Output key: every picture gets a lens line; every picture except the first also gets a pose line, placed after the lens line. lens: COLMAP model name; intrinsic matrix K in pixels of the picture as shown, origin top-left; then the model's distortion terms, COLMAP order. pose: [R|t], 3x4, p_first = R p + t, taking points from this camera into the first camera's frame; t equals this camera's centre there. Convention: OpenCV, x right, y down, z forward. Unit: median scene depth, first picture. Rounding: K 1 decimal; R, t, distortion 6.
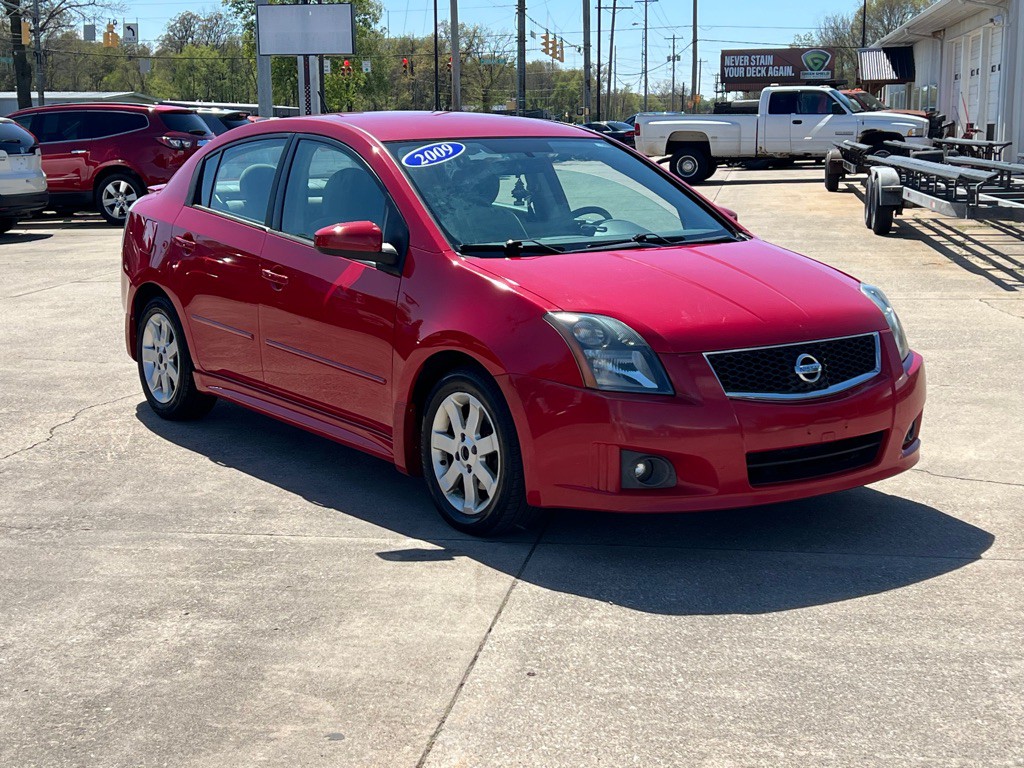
lens RADIAL K [[1545.1, 0, 521.0], [0, 1545.1, 388.3], [0, 0, 1]] dist [0.228622, -0.760758]
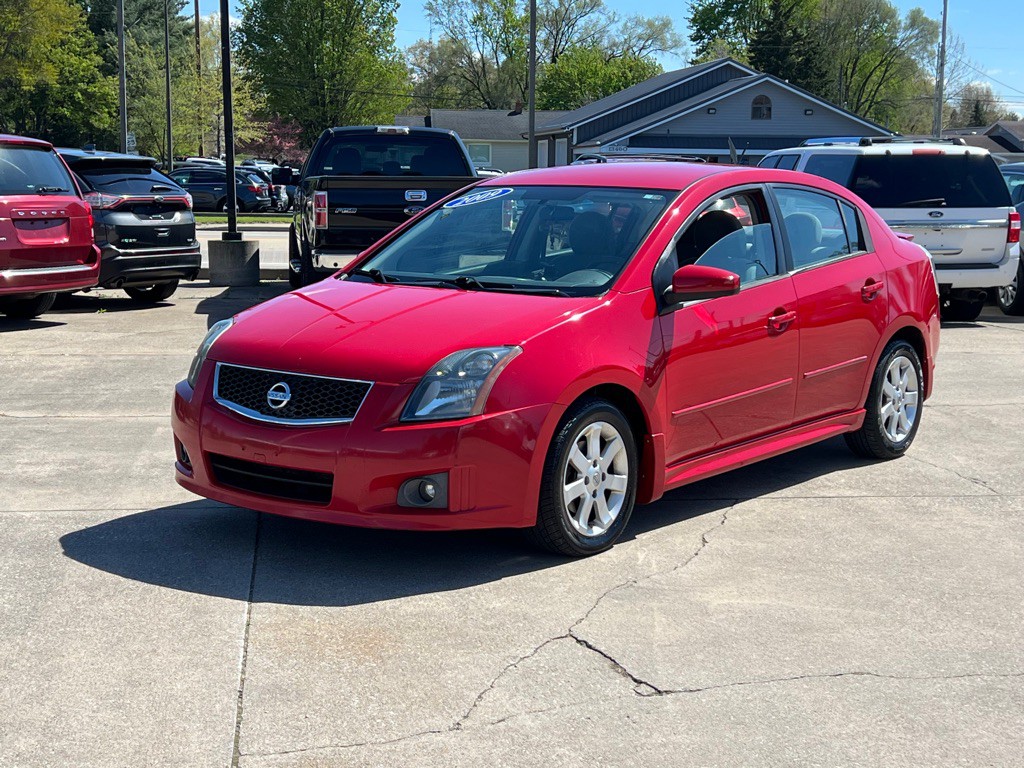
lens RADIAL K [[1545.1, 0, 521.0], [0, 1545.1, 388.3], [0, 0, 1]] dist [0.228622, -0.760758]
pose [[0.279319, 0.144154, -0.949316, 1.265435], [-0.176550, 0.979521, 0.096793, -0.153200], [0.943828, 0.140566, 0.299049, 0.837155]]
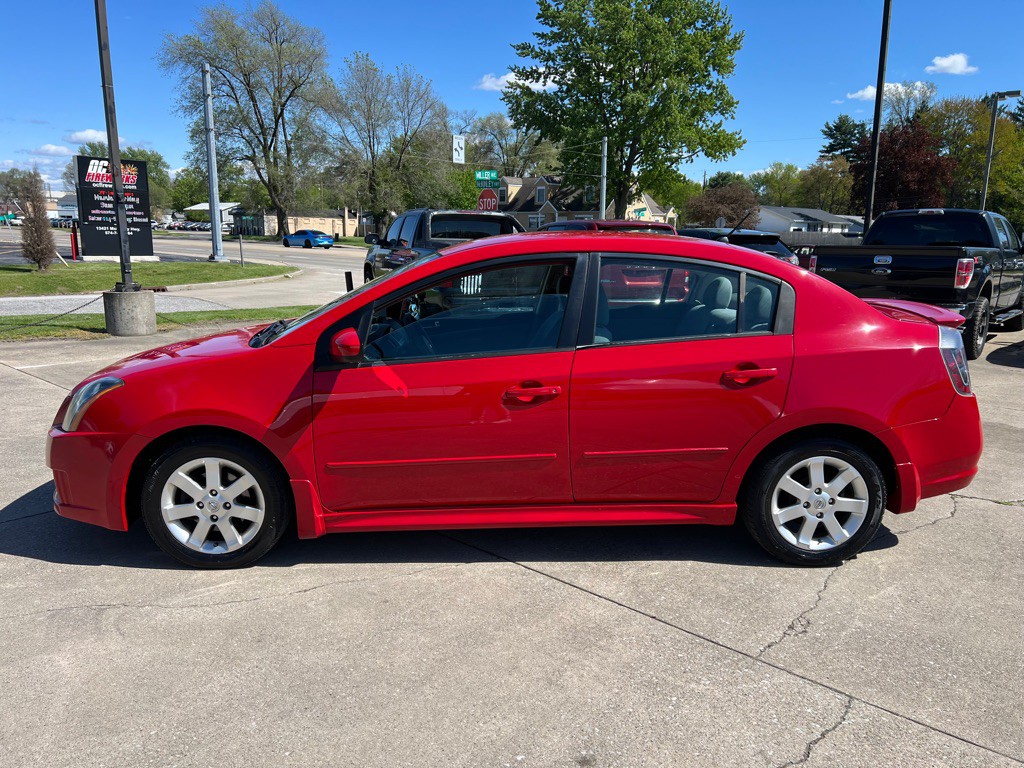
lens RADIAL K [[776.5, 0, 513.5], [0, 776.5, 371.6], [0, 0, 1]] dist [0.059382, -0.060506]
pose [[-0.558855, 0.144205, -0.816631, 0.597337], [-0.147608, 0.951740, 0.269077, -0.307817], [0.816023, 0.270916, -0.510599, 1.741182]]
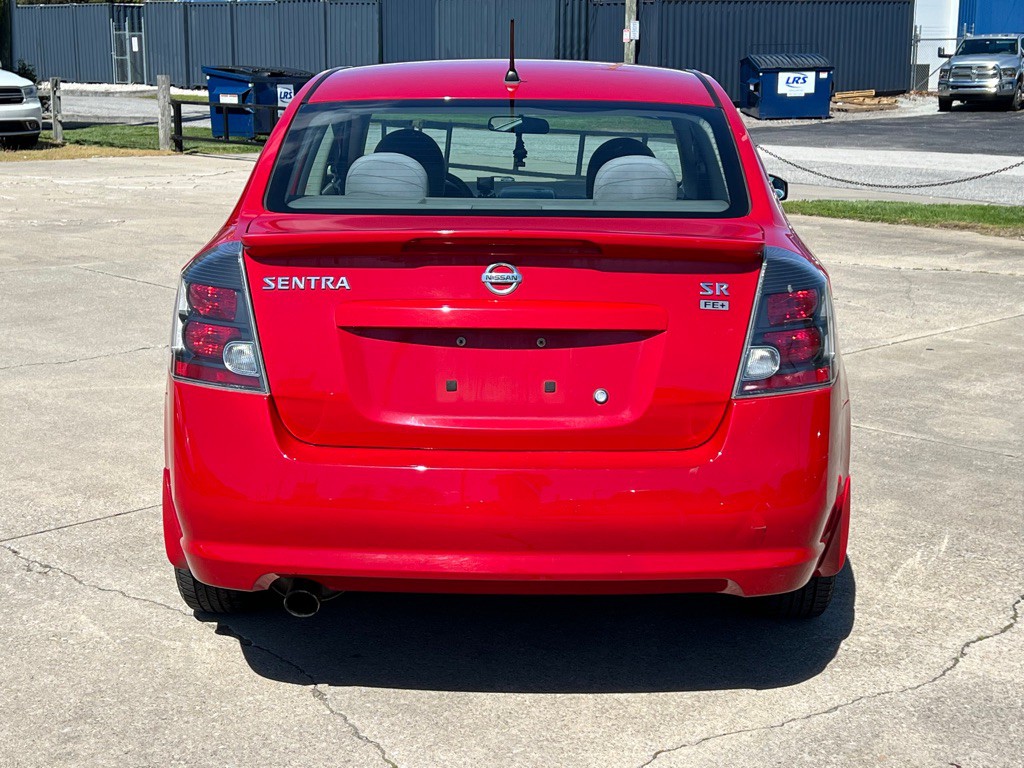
lens RADIAL K [[1545.1, 0, 521.0], [0, 1545.1, 388.3], [0, 0, 1]] dist [0.228622, -0.760758]
pose [[-0.794547, -0.124510, 0.594300, -0.703669], [0.096524, 0.940406, 0.326068, -0.364238], [-0.599481, 0.316440, -0.735178, 2.128755]]
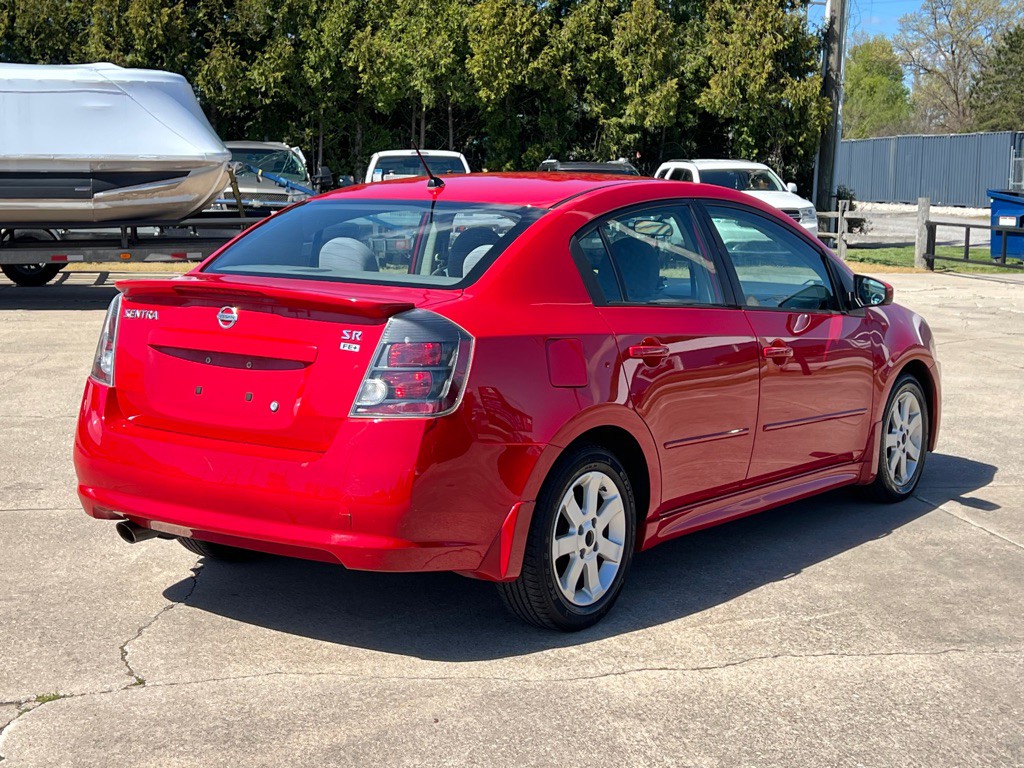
lens RADIAL K [[1545.1, 0, 521.0], [0, 1545.1, 388.3], [0, 0, 1]] dist [0.228622, -0.760758]
pose [[-0.312626, -0.125438, 0.941557, -1.237087], [0.143977, 0.973531, 0.177503, -0.294812], [-0.938901, 0.191054, -0.286291, 1.750982]]
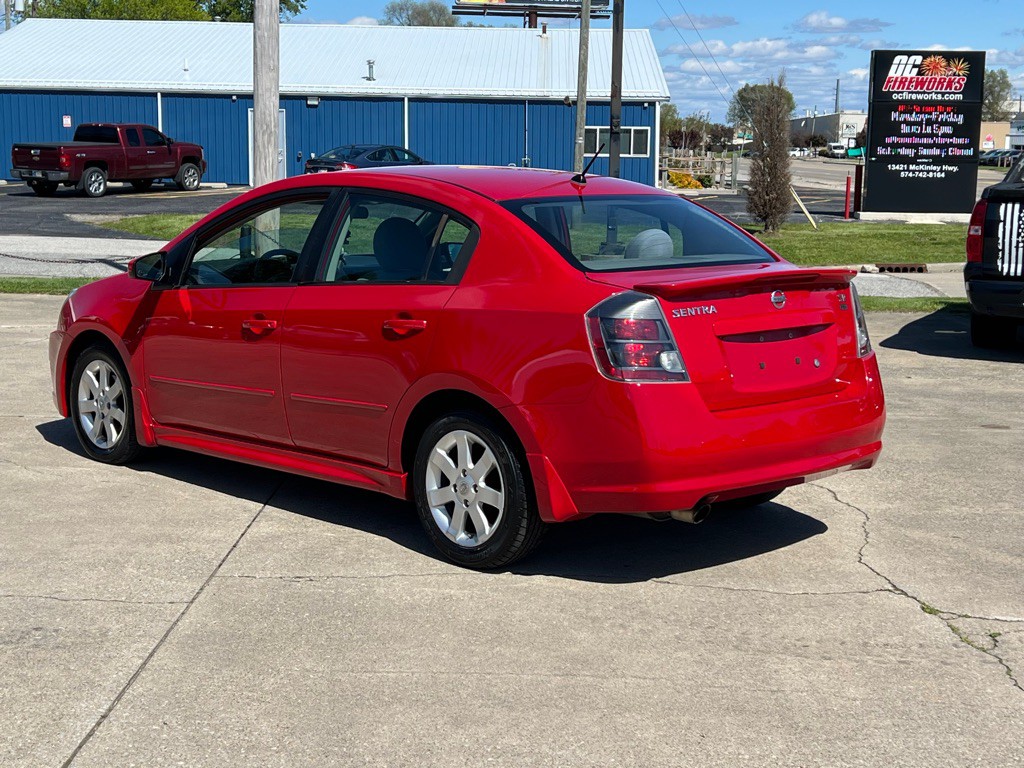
lens RADIAL K [[1545.1, 0, 521.0], [0, 1545.1, 388.3], [0, 0, 1]] dist [0.228622, -0.760758]
pose [[-0.991515, 0.013018, -0.129342, 0.019001], [-0.027743, 0.950860, 0.308377, -0.471789], [0.127000, 0.309348, -0.942430, 2.677849]]
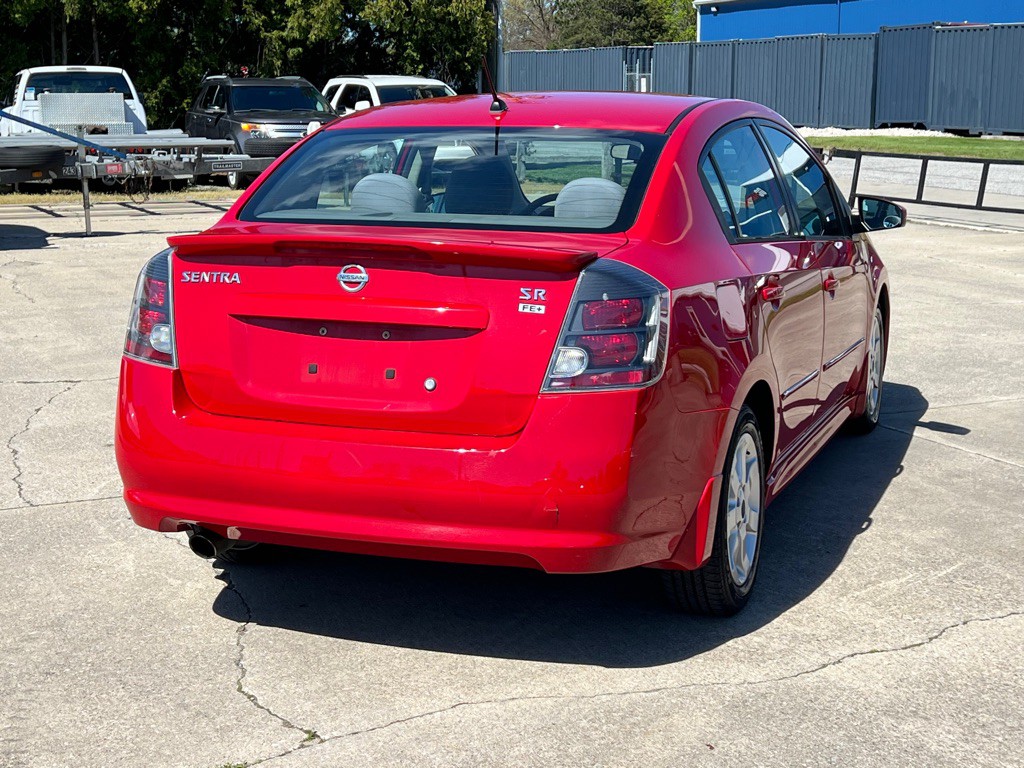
lens RADIAL K [[1545.1, 0, 521.0], [0, 1545.1, 388.3], [0, 0, 1]] dist [0.228622, -0.760758]
pose [[-0.547832, -0.147400, 0.823500, -0.978445], [0.141049, 0.953990, 0.264590, -0.333341], [-0.824612, 0.261105, -0.501836, 1.966337]]
